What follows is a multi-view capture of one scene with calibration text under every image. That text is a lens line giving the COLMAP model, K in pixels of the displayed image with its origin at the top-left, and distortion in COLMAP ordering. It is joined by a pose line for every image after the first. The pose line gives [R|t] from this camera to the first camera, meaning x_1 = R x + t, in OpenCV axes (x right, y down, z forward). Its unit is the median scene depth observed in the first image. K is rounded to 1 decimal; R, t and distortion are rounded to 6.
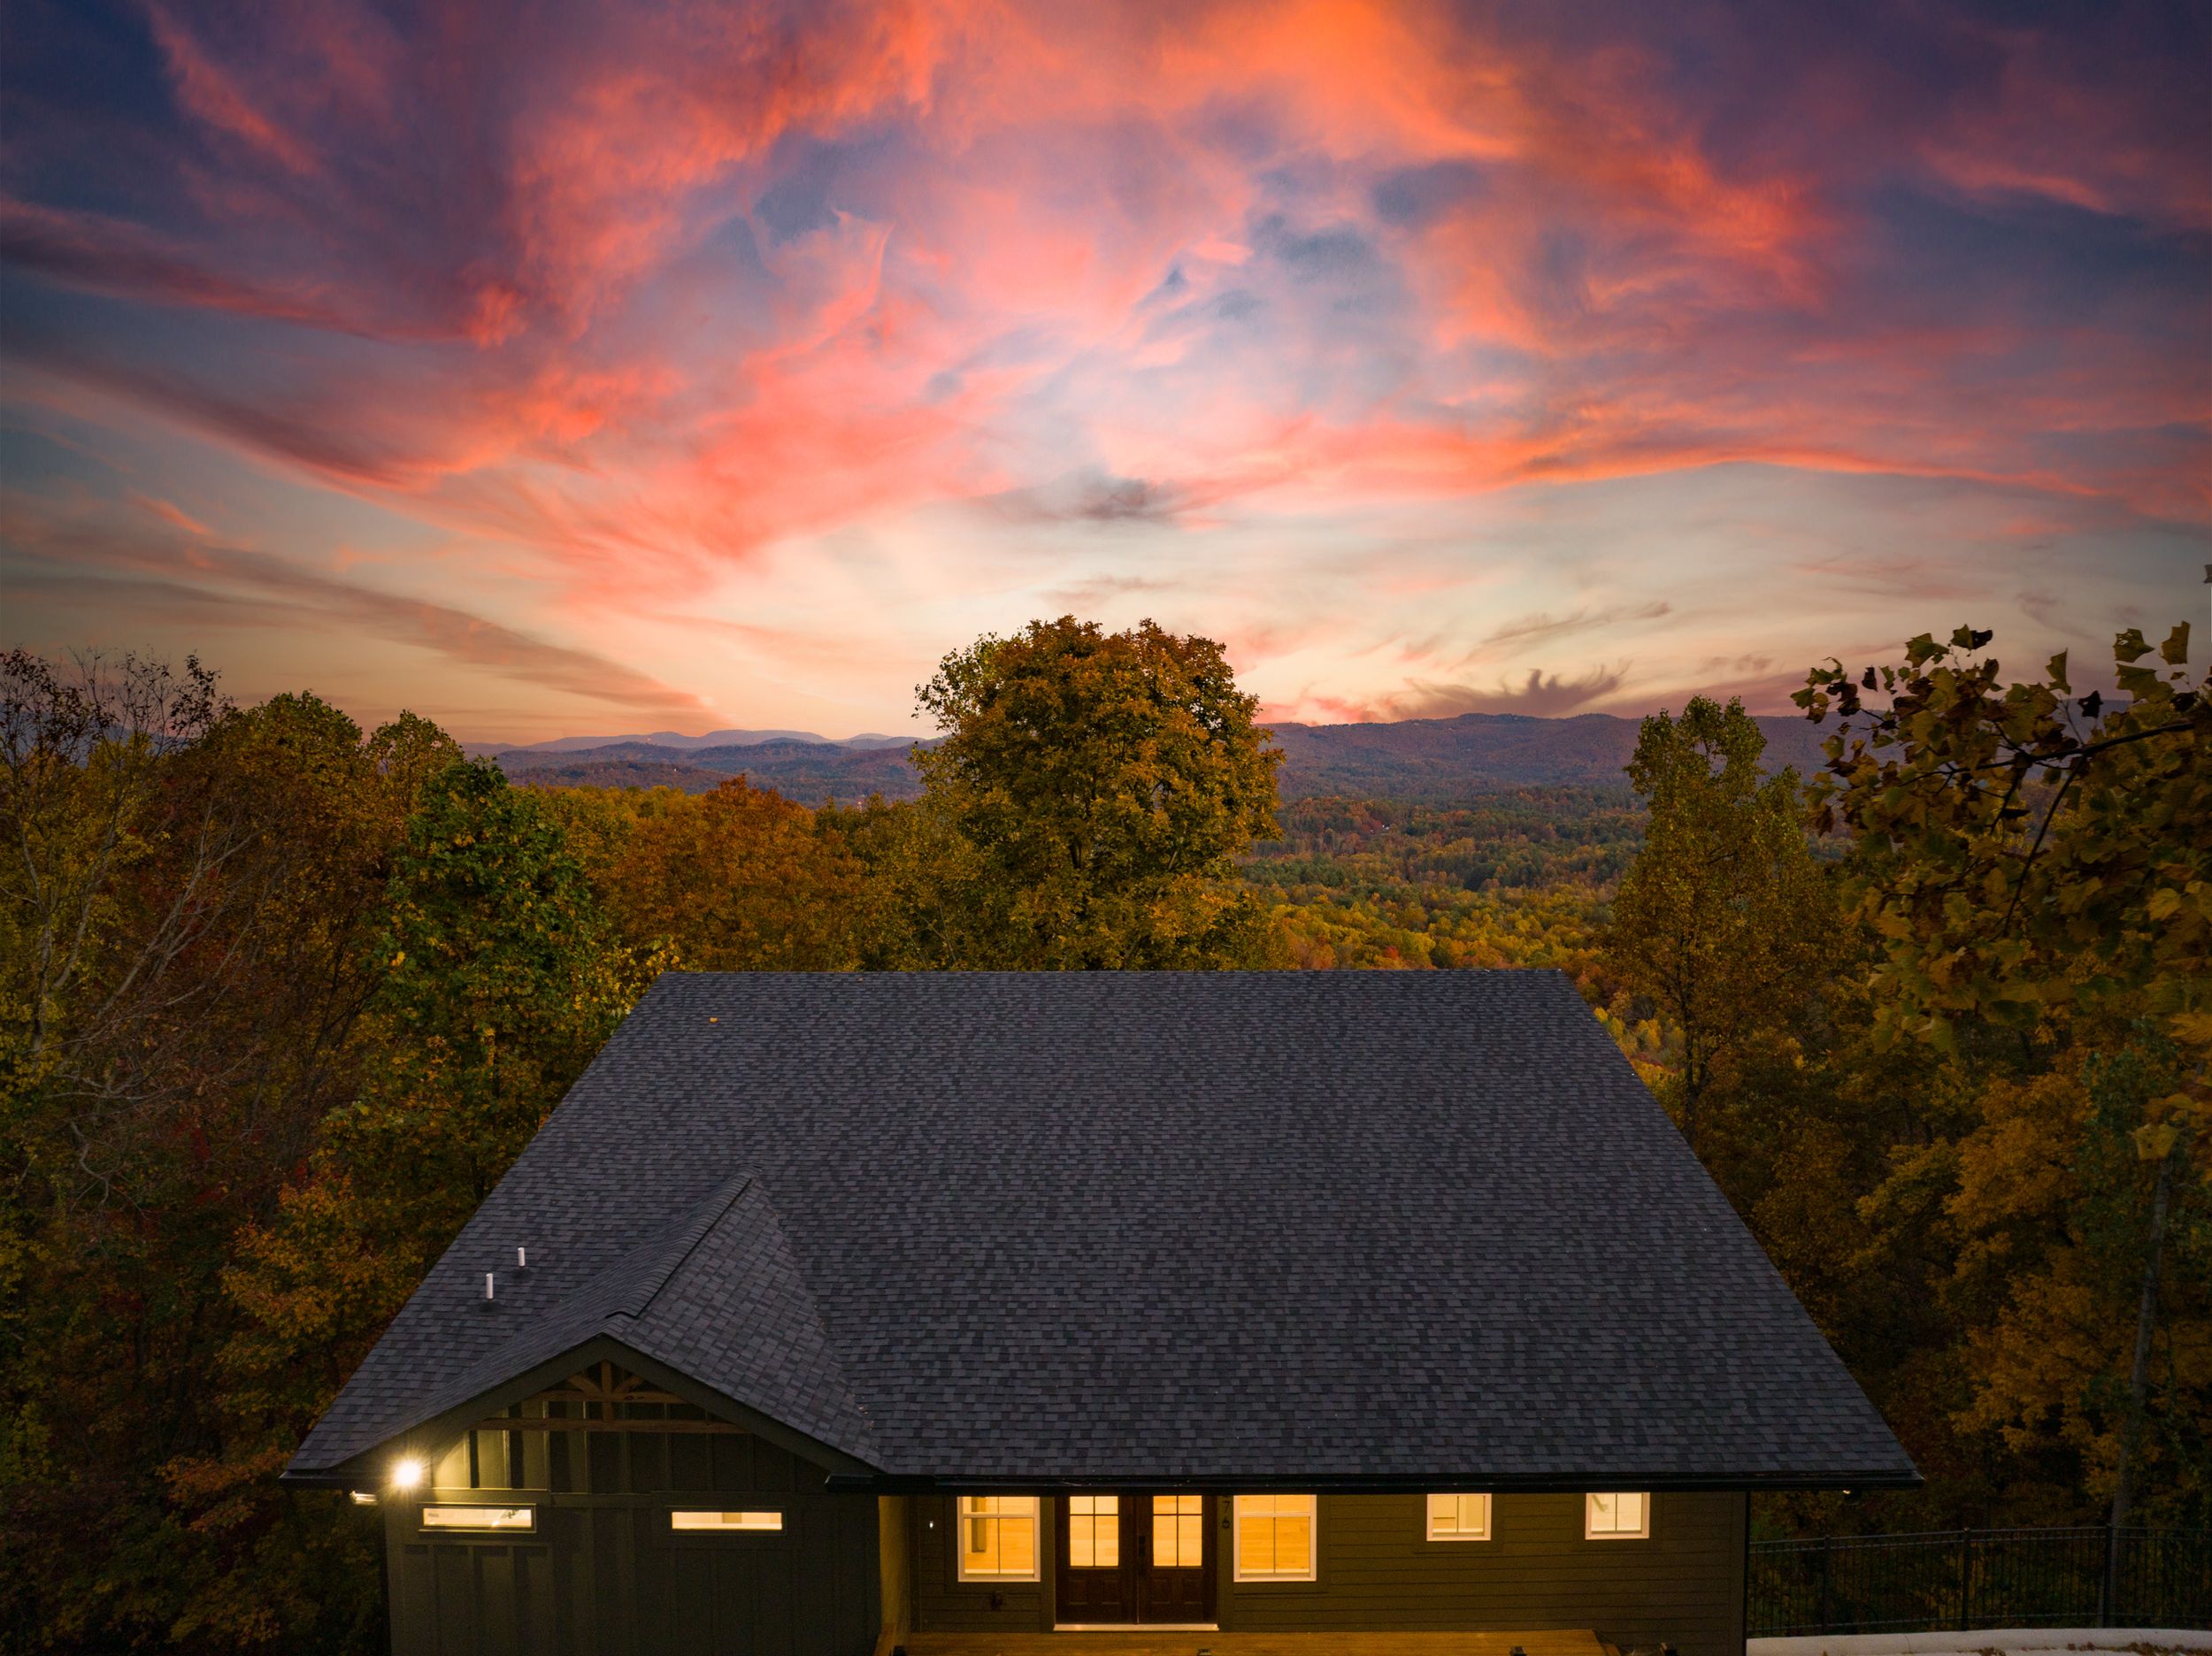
lens RADIAL K [[1558.9, 0, 1095.0], [0, 1558.9, 829.2], [0, 0, 1]] dist [-0.069378, 0.032944]
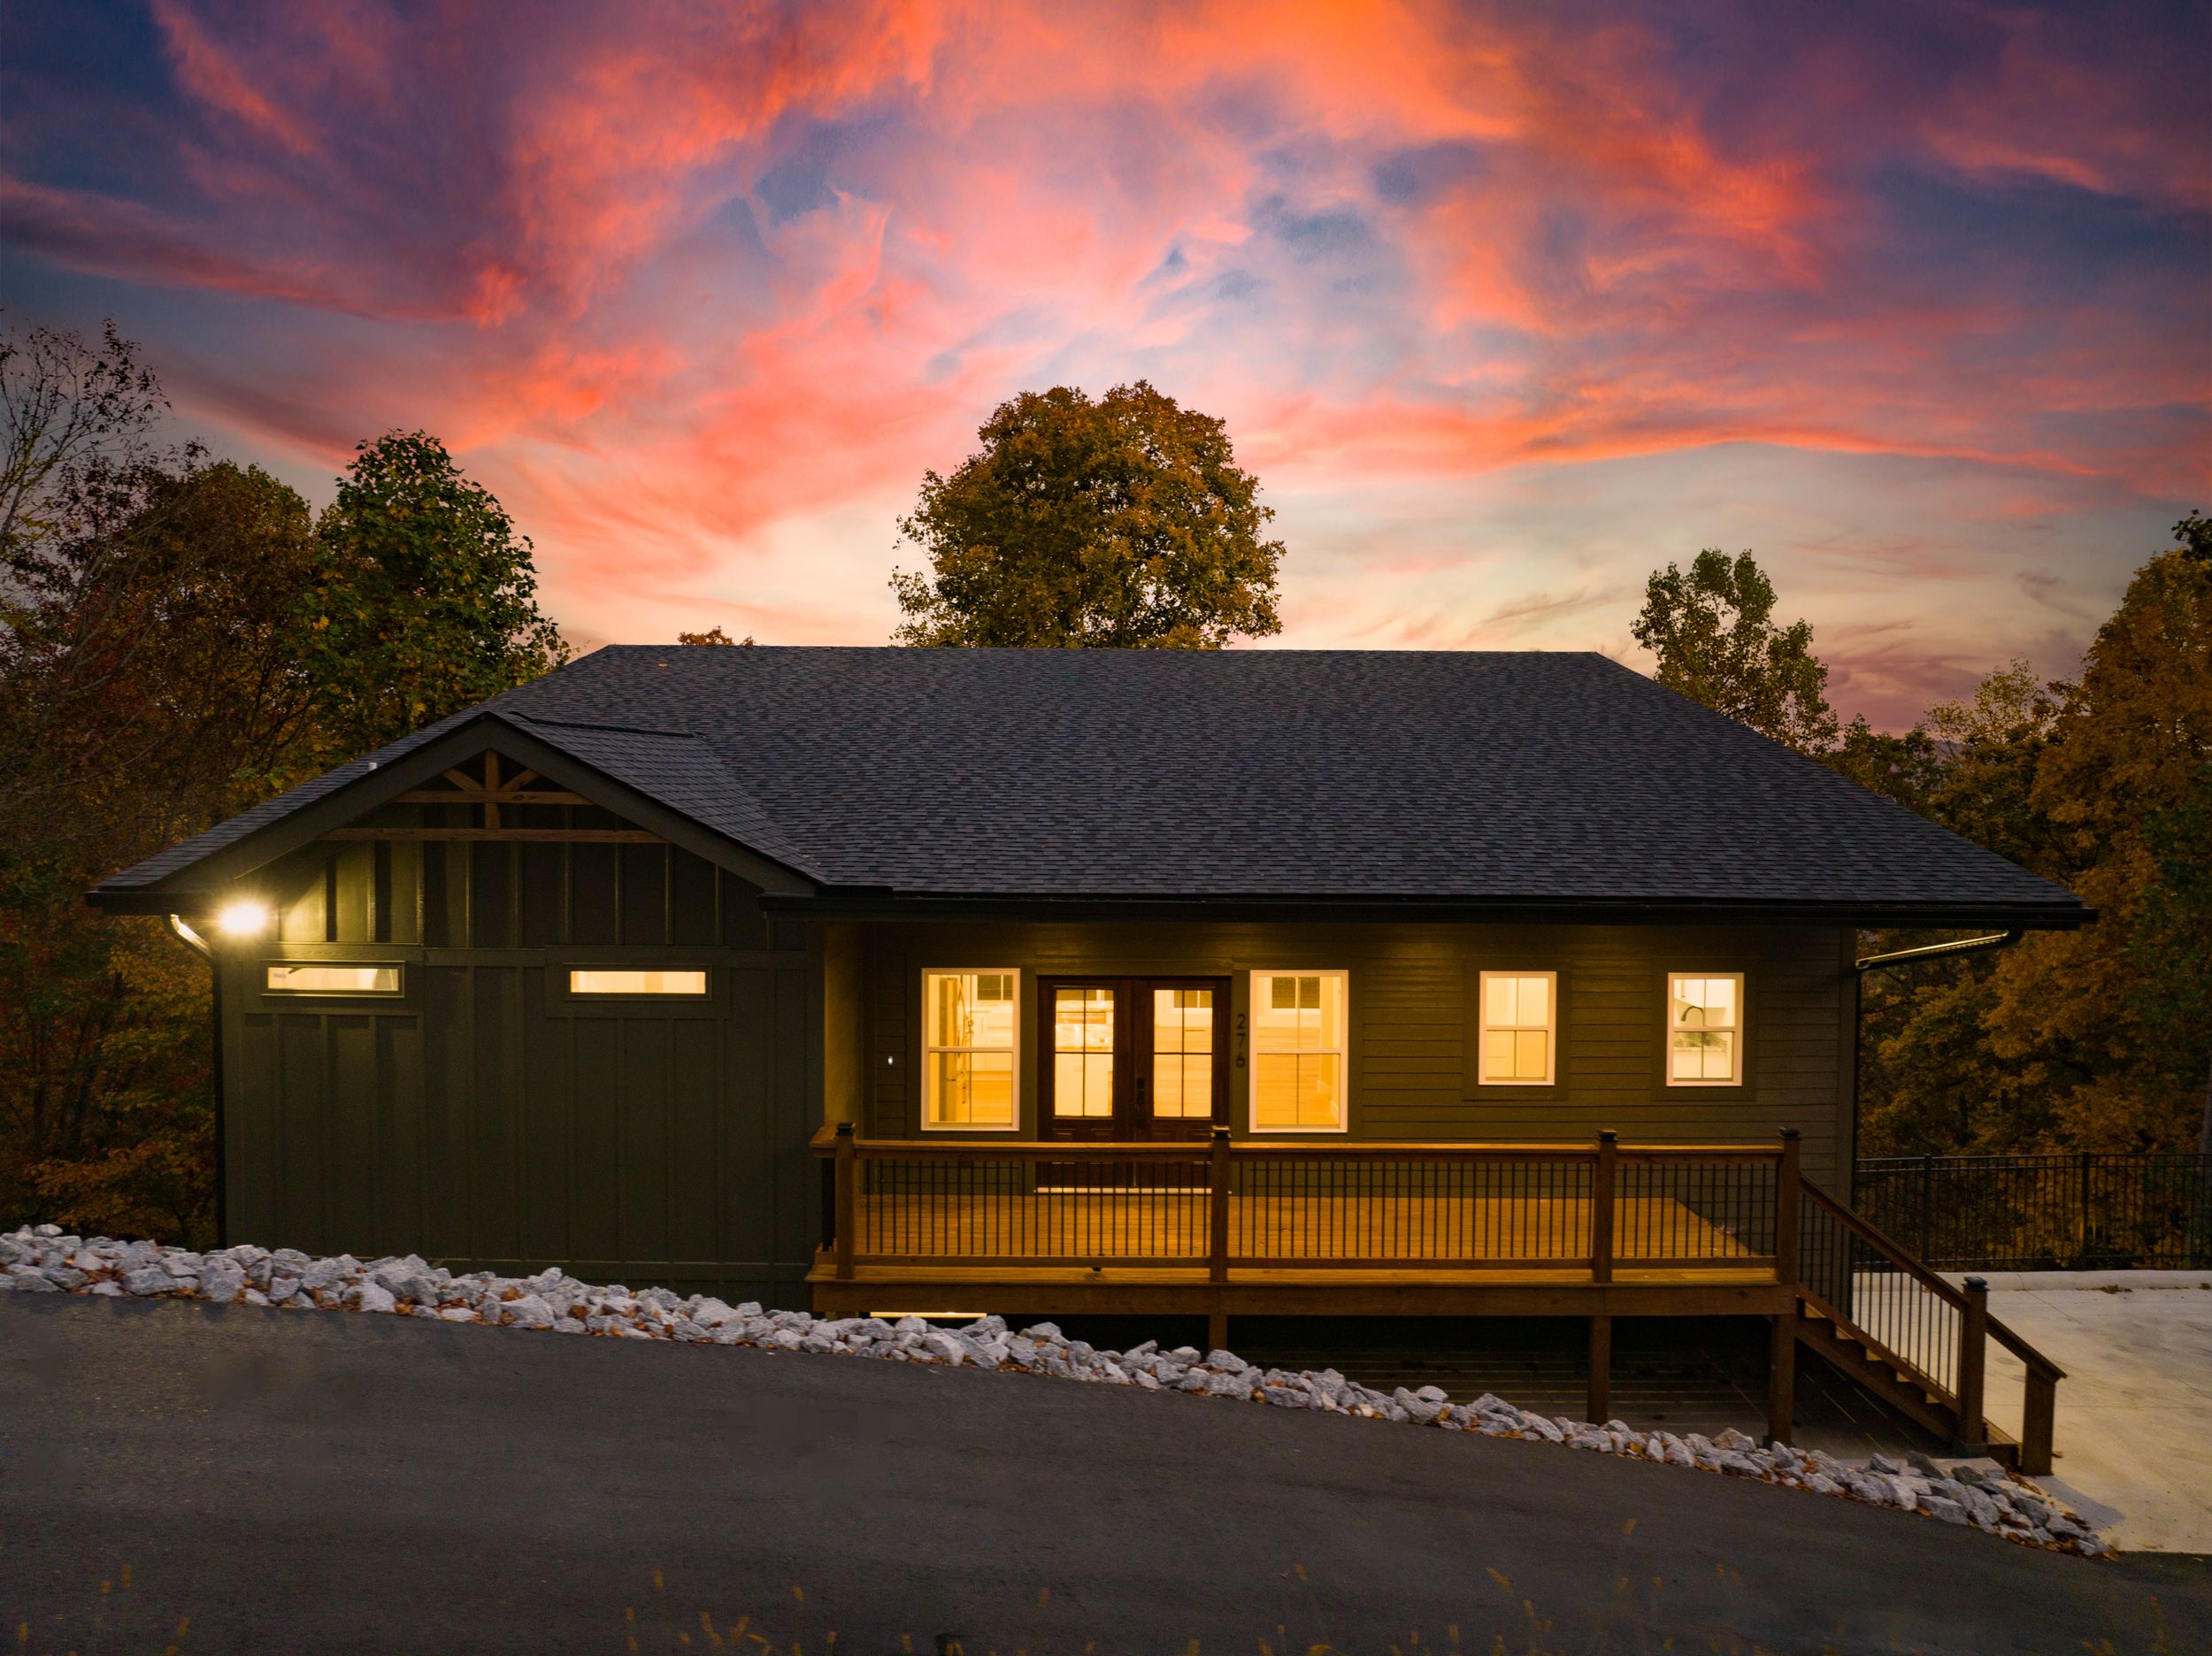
lens RADIAL K [[1537.2, 0, 1095.3], [0, 1537.2, 824.5], [0, 0, 1]] dist [-0.059453, 0.031031]
pose [[0.999843, 0.013930, 0.010921, -0.005117], [-0.013766, 0.999793, -0.014976, 0.333205], [-0.011127, 0.014824, 0.999828, 0.160054]]
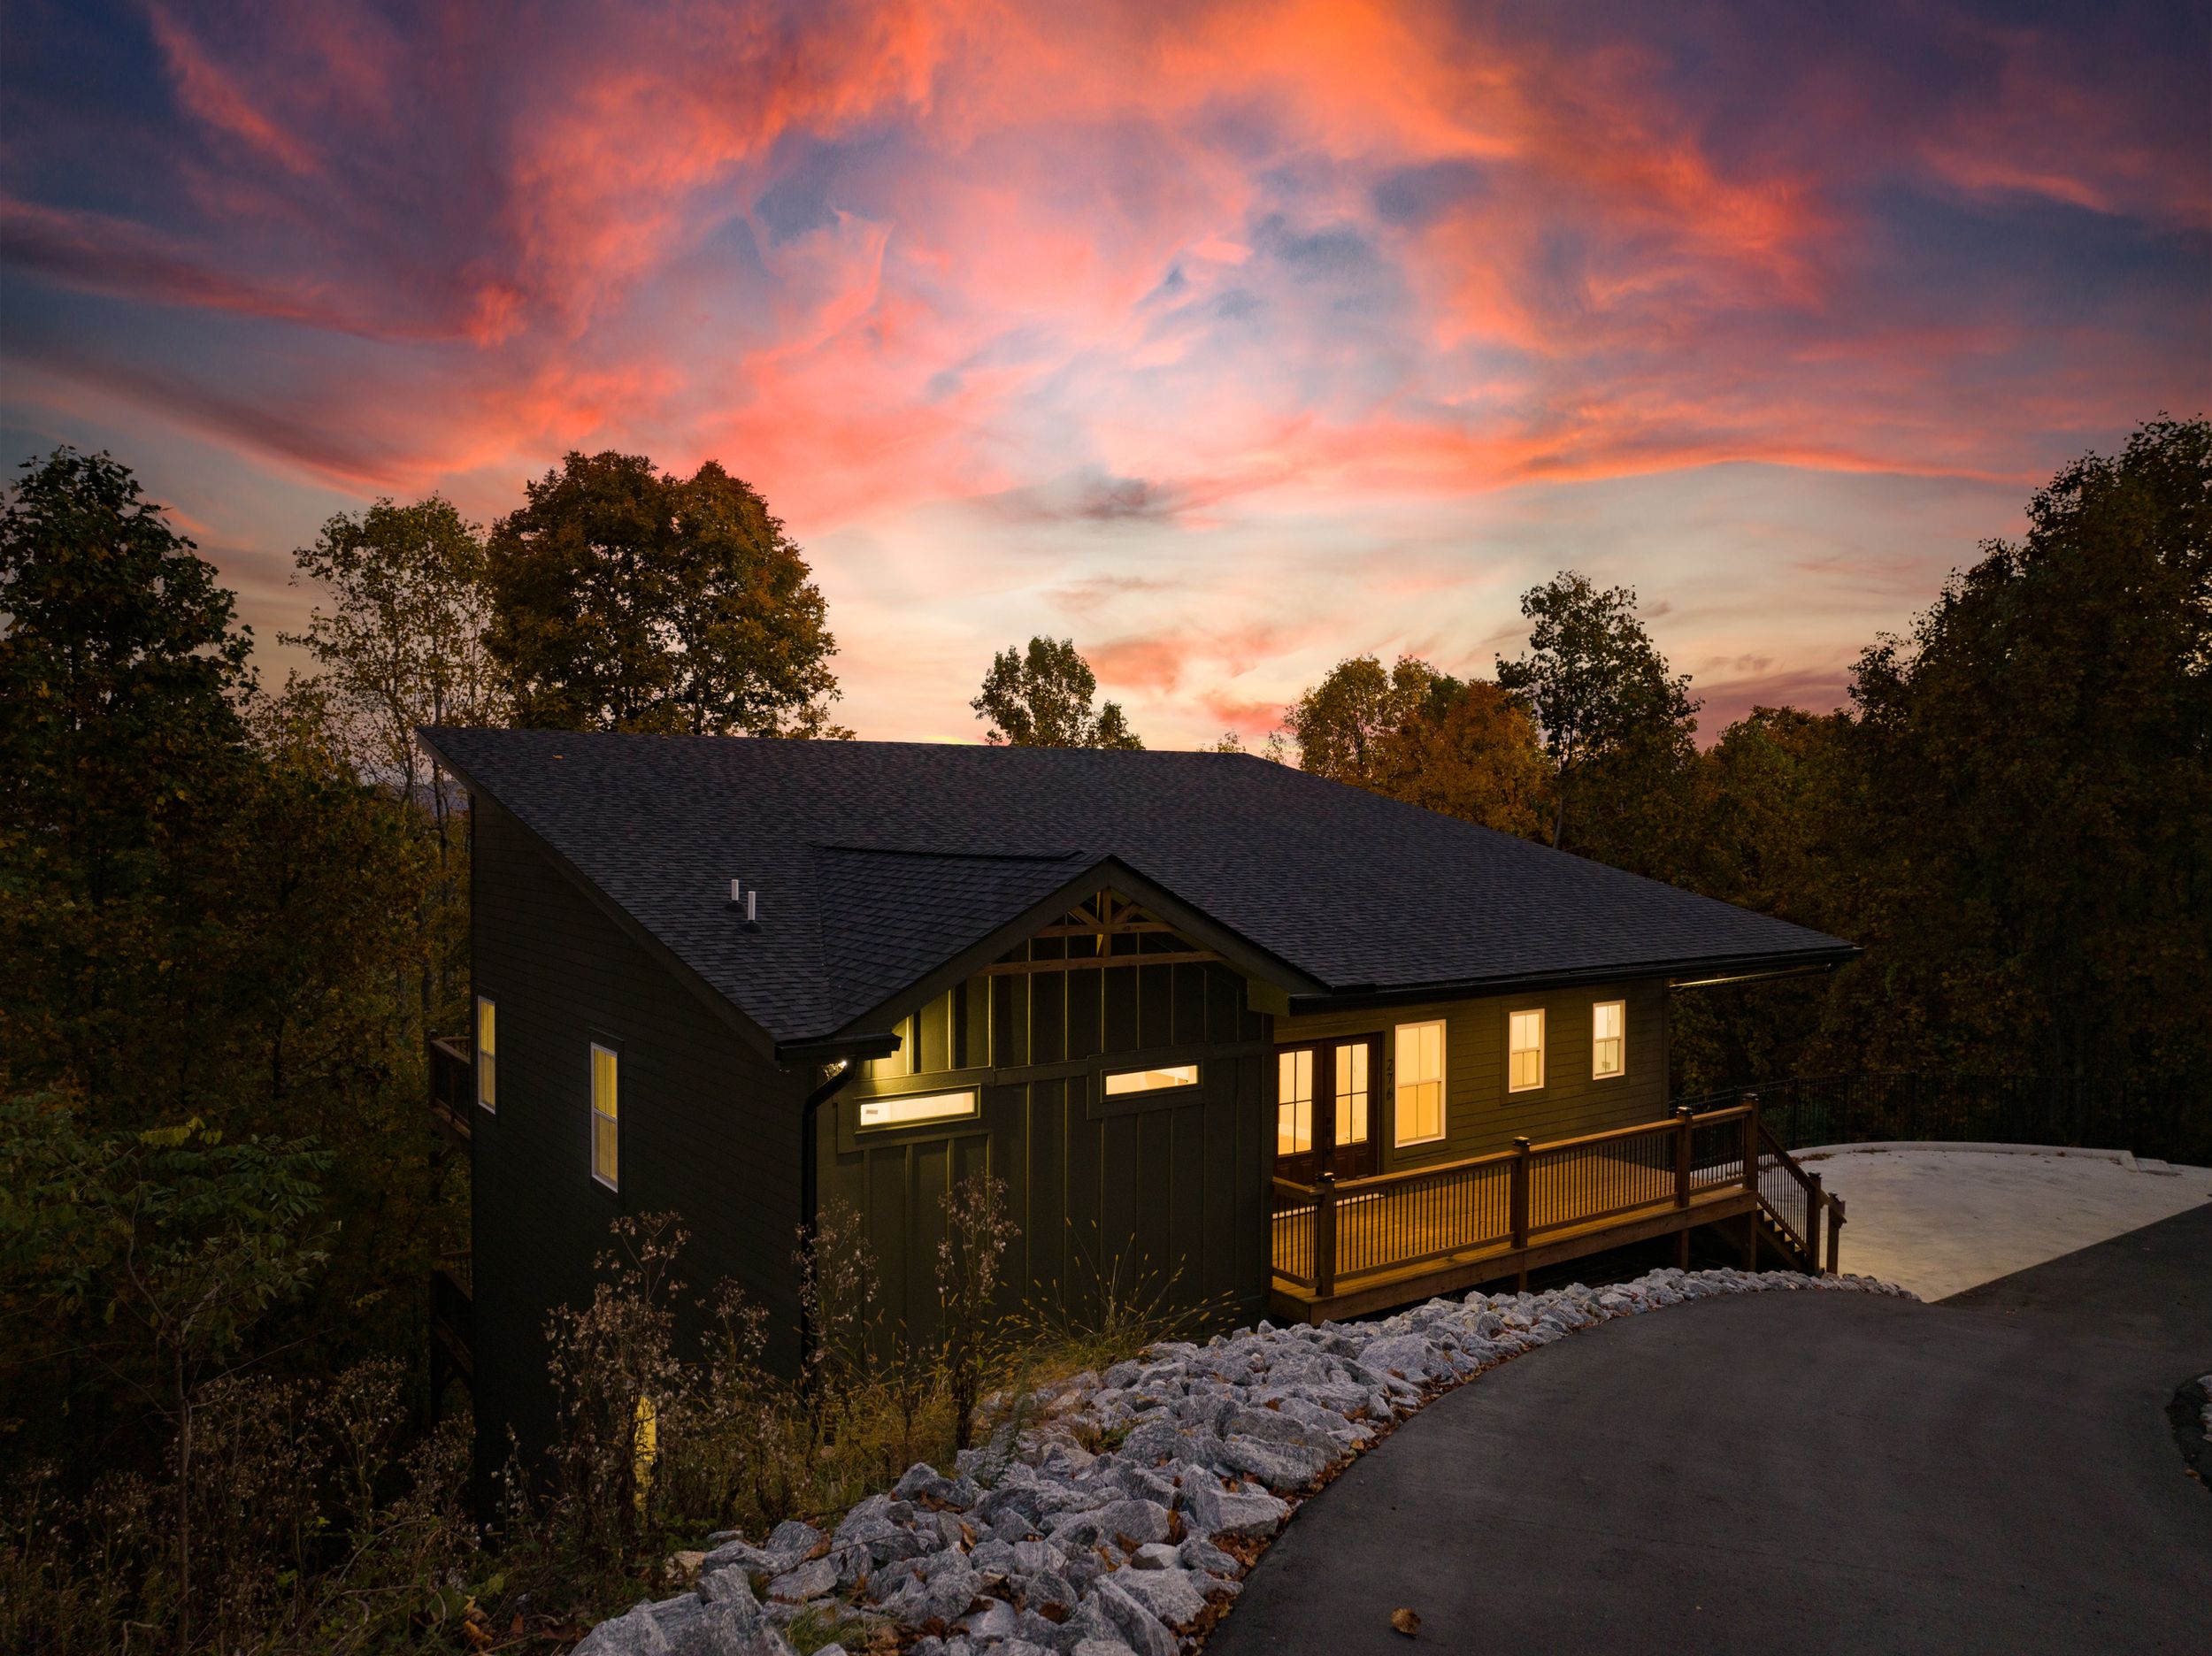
lens RADIAL K [[1530.5, 0, 1106.0], [0, 1530.5, 828.0], [0, 0, 1]] dist [-0.032852, -0.001647]
pose [[0.808428, 0.005456, 0.588569, -0.735210], [0.017284, 0.999306, -0.033004, 0.287679], [-0.588341, 0.036854, 0.807773, 0.210672]]
